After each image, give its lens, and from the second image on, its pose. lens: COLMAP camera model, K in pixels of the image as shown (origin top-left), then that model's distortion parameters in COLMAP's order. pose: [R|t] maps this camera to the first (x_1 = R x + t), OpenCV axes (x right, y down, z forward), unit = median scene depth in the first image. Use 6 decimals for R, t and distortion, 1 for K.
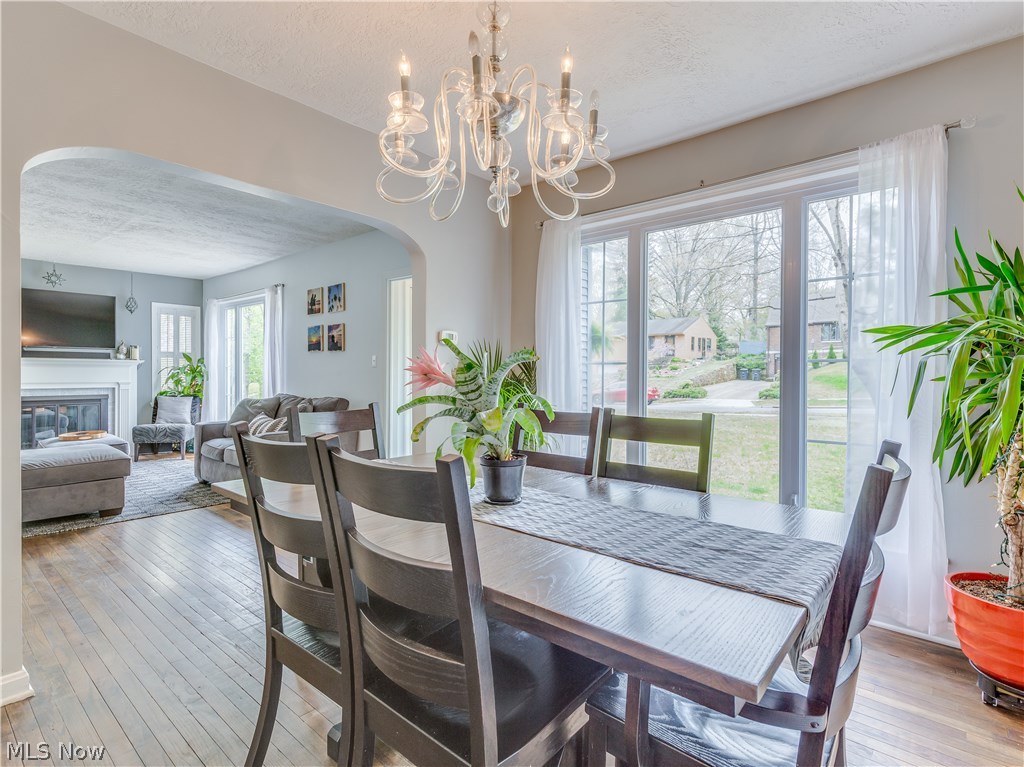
lens RADIAL K [[519.1, 0, 509.3], [0, 519.1, 380.9], [0, 0, 1]] dist [-0.020680, -0.000423]
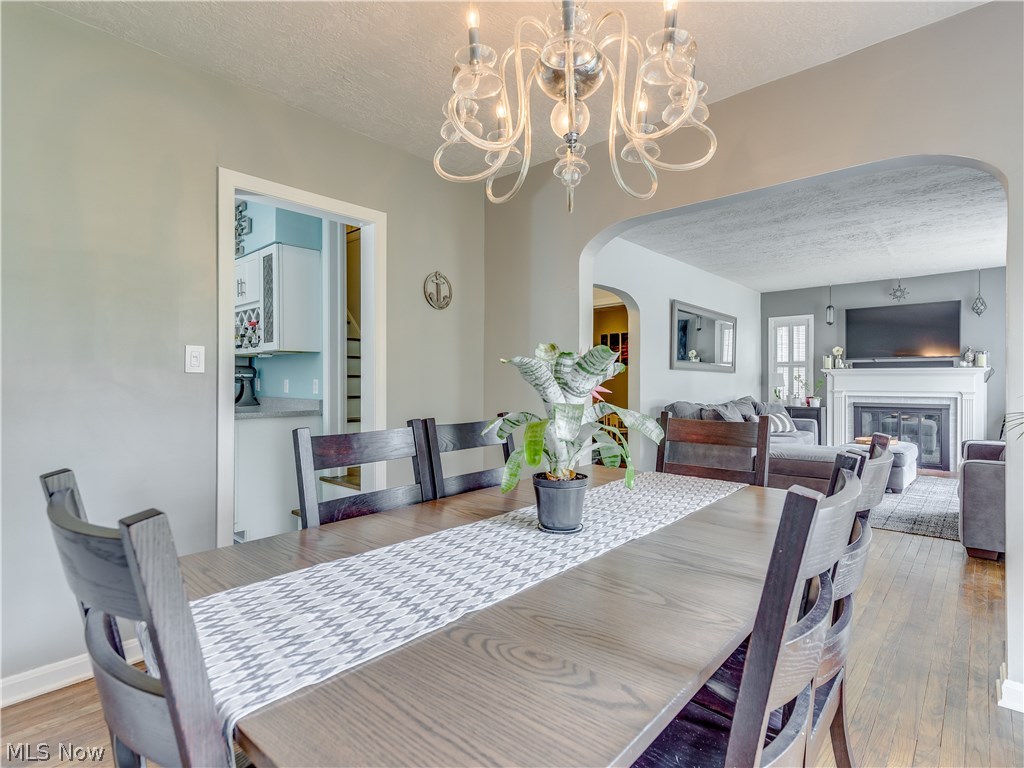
lens RADIAL K [[519.1, 0, 510.2], [0, 519.1, 386.0], [0, 0, 1]] dist [-0.020680, -0.000423]
pose [[-0.025321, -0.001897, -0.999678, 0.190275], [-0.007776, 0.999968, -0.001701, 0.000025], [0.999649, 0.007731, -0.025335, 0.213336]]
